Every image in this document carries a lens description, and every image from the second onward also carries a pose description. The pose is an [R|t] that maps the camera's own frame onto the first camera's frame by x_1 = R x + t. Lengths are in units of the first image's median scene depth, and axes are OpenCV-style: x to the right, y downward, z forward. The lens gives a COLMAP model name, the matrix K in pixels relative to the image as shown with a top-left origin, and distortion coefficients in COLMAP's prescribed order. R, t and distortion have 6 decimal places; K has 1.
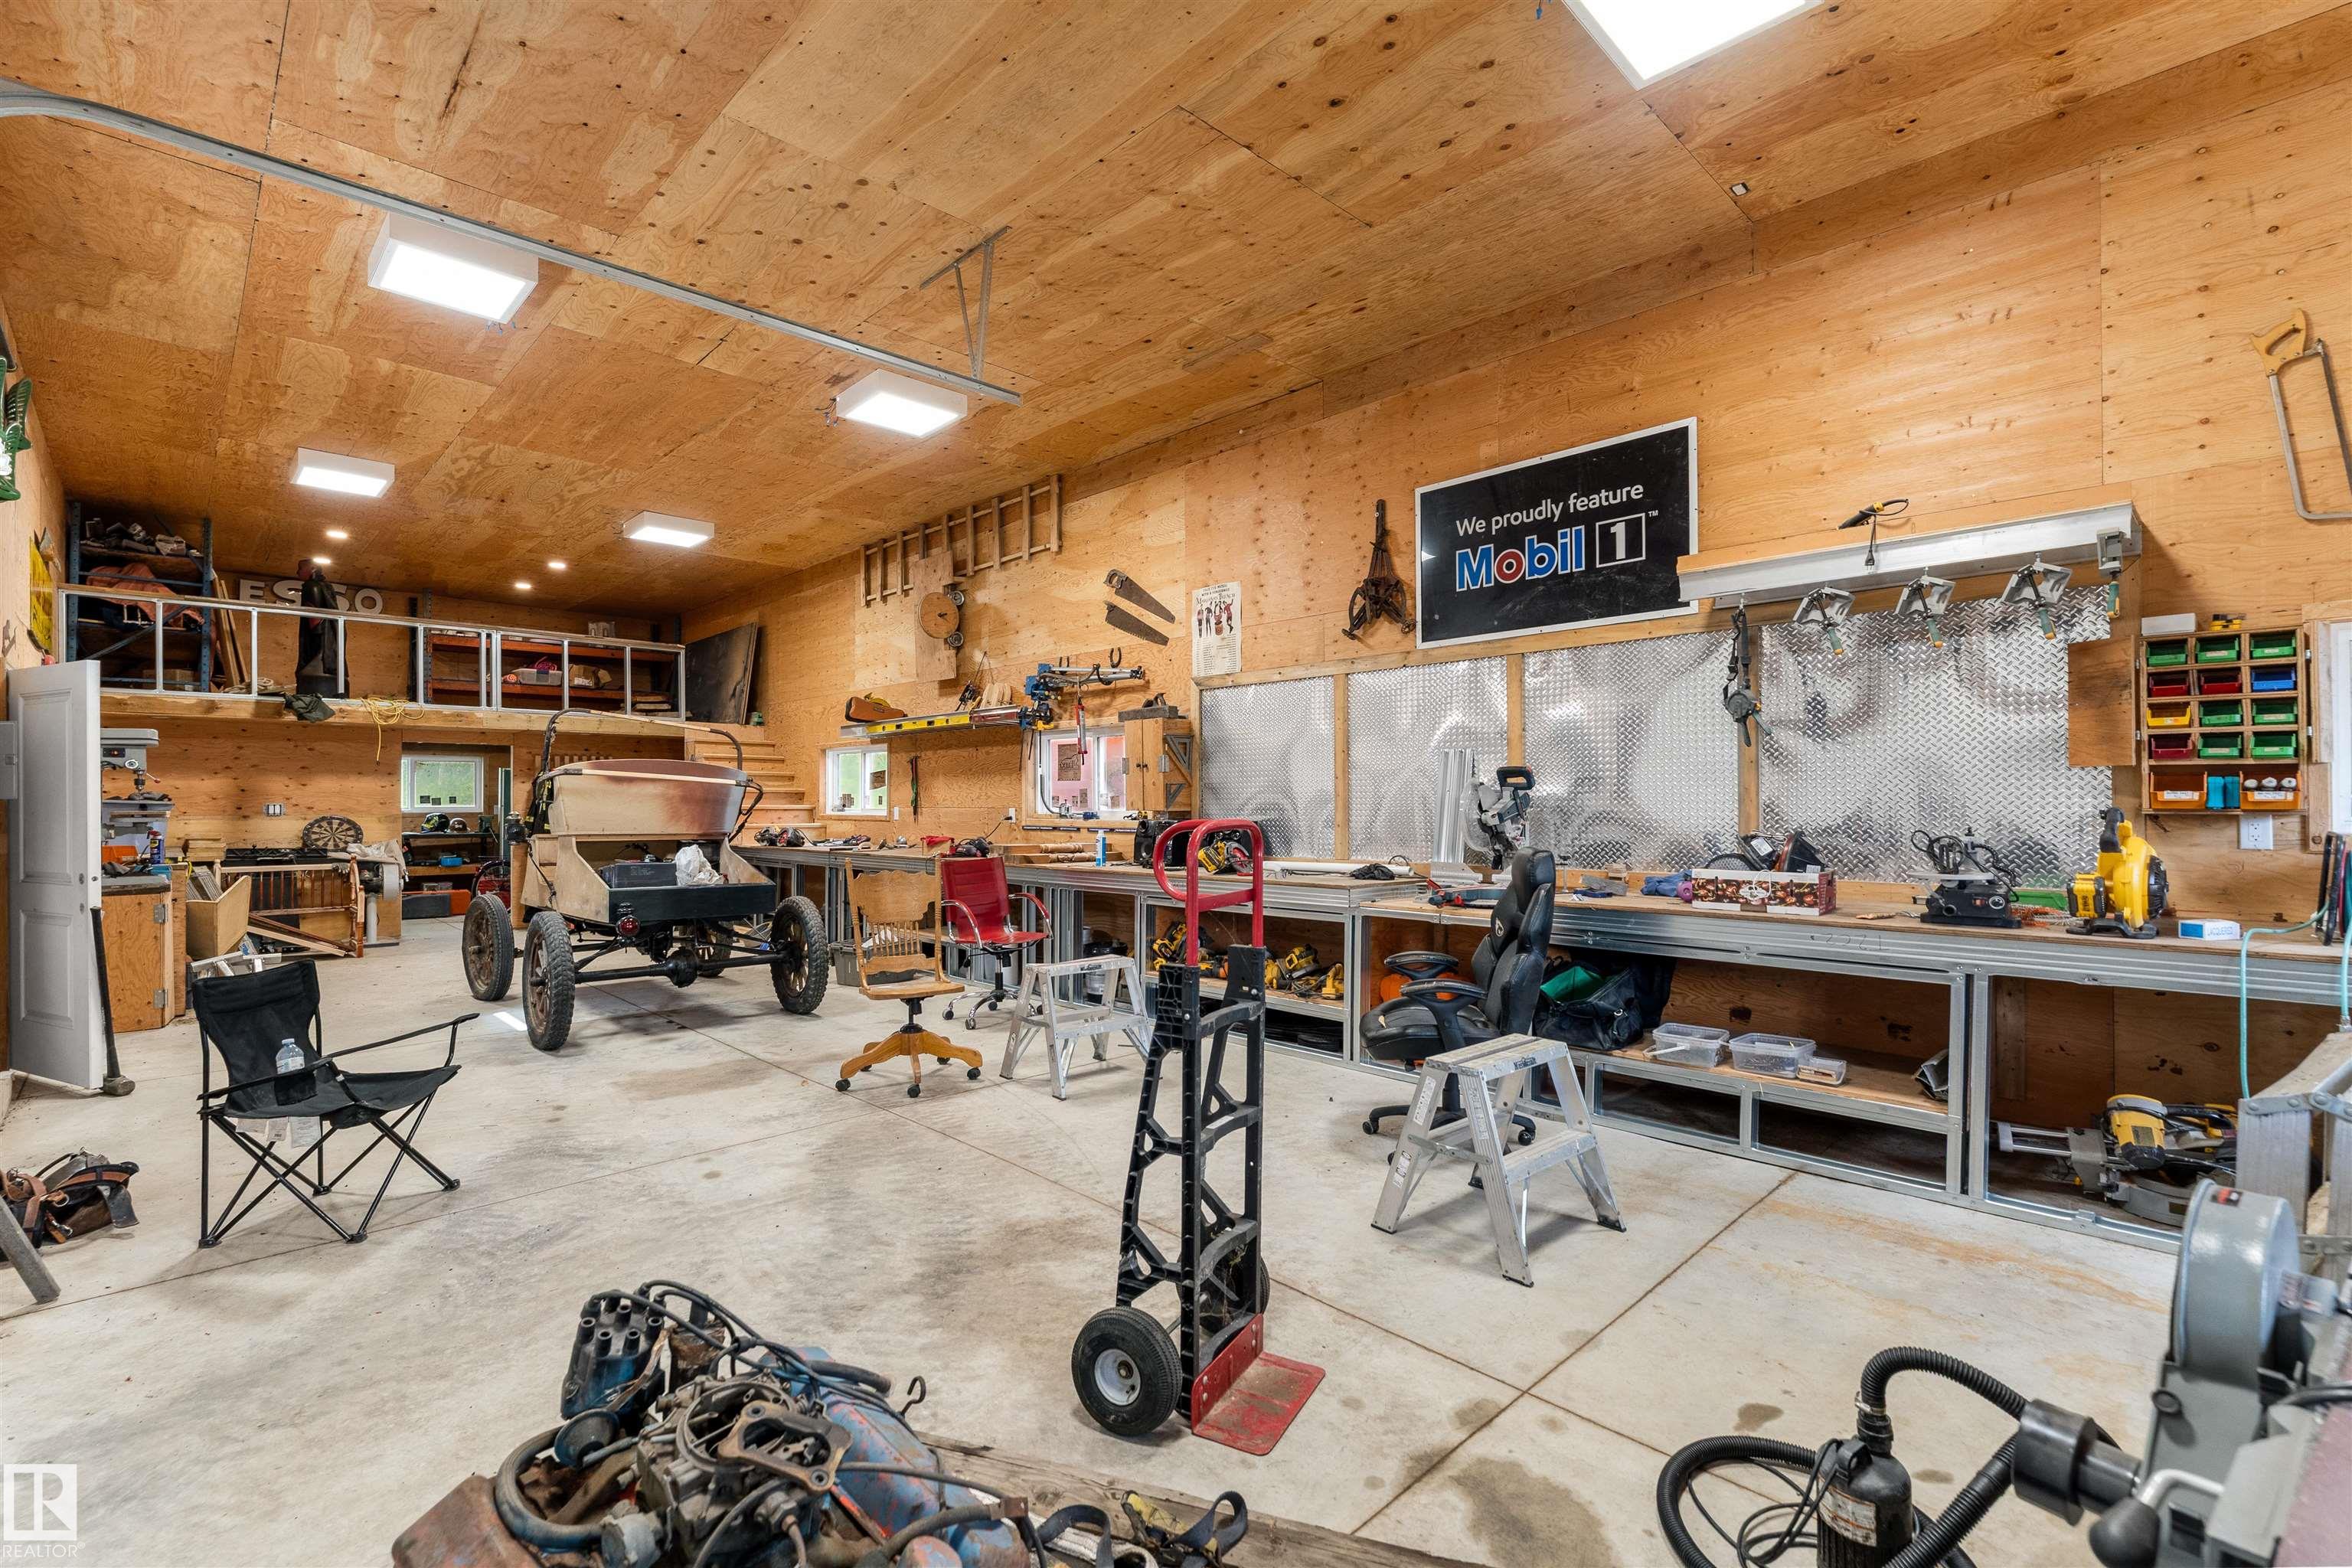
lens RADIAL K [[1067.4, 0, 1176.0], [0, 1067.4, 784.0], [0, 0, 1]] dist [0.001938, 0.000385]
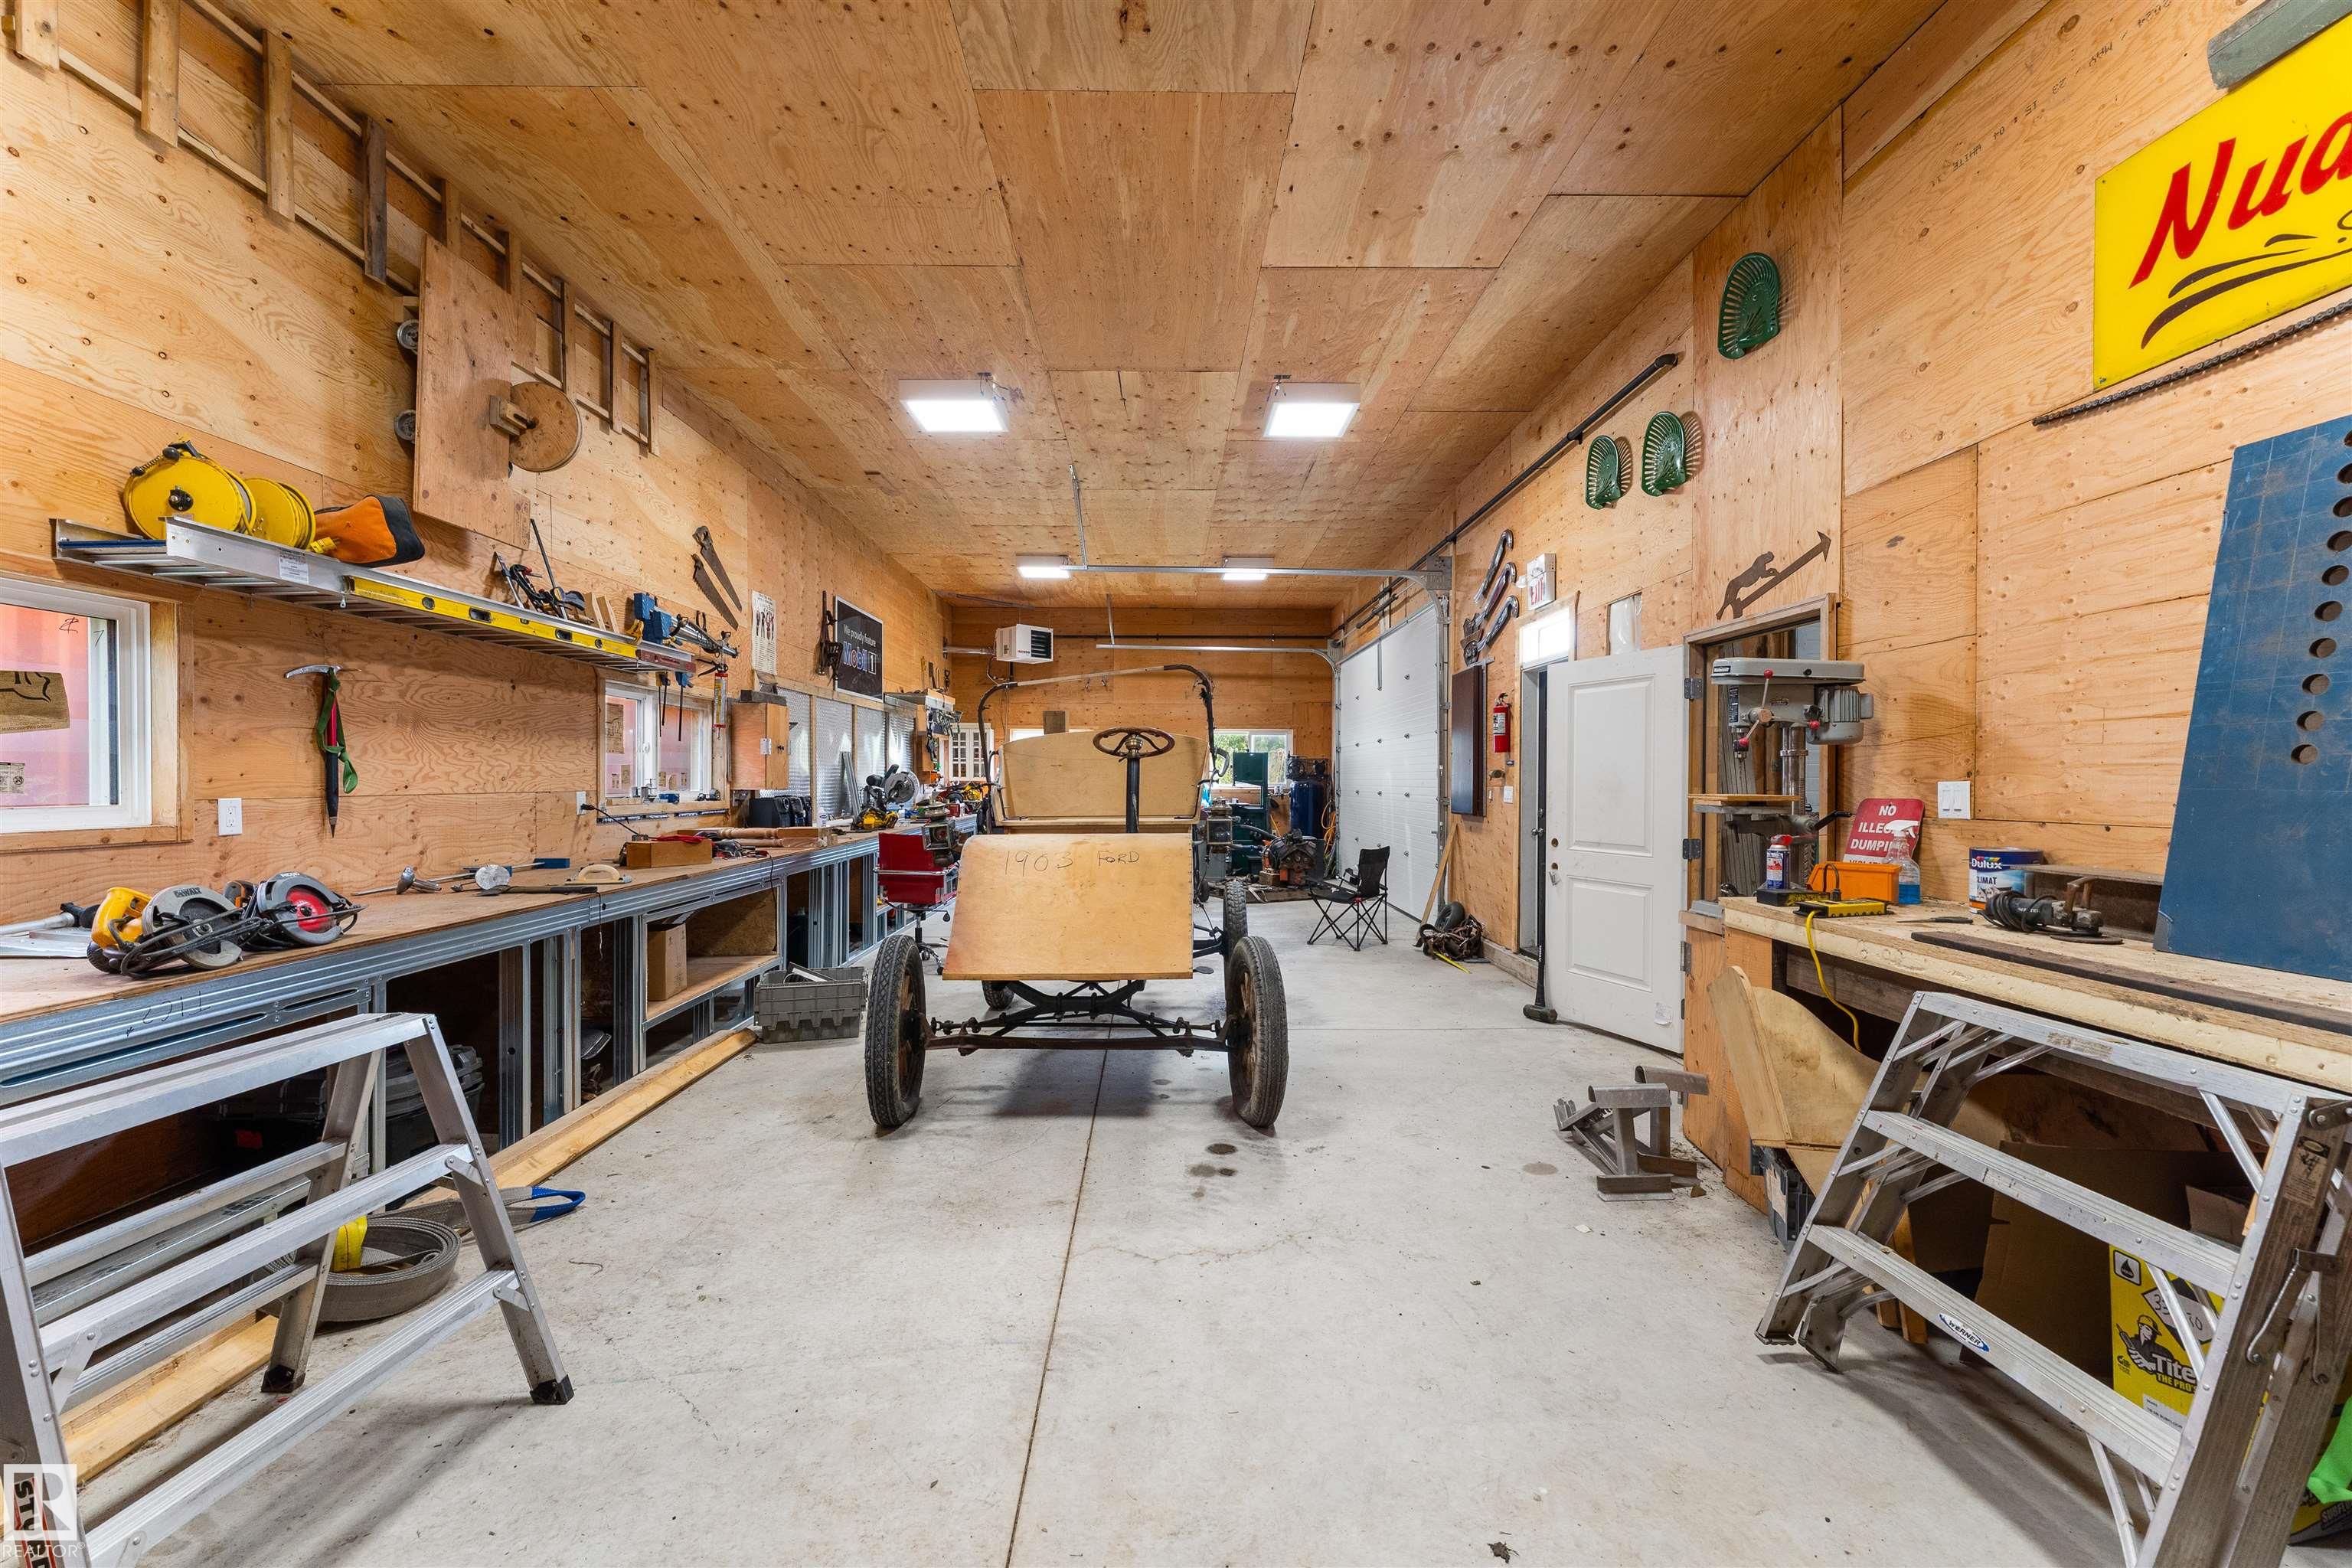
lens RADIAL K [[946.2, 0, 1180.1], [0, 946.2, 785.4], [0, 0, 1]] dist [-0.000021, -0.000070]
pose [[-0.740634, -0.007472, 0.671867, -0.877962], [-0.013346, 0.999904, -0.003592, 0.018052], [-0.671776, -0.011627, -0.740663, 1.282007]]
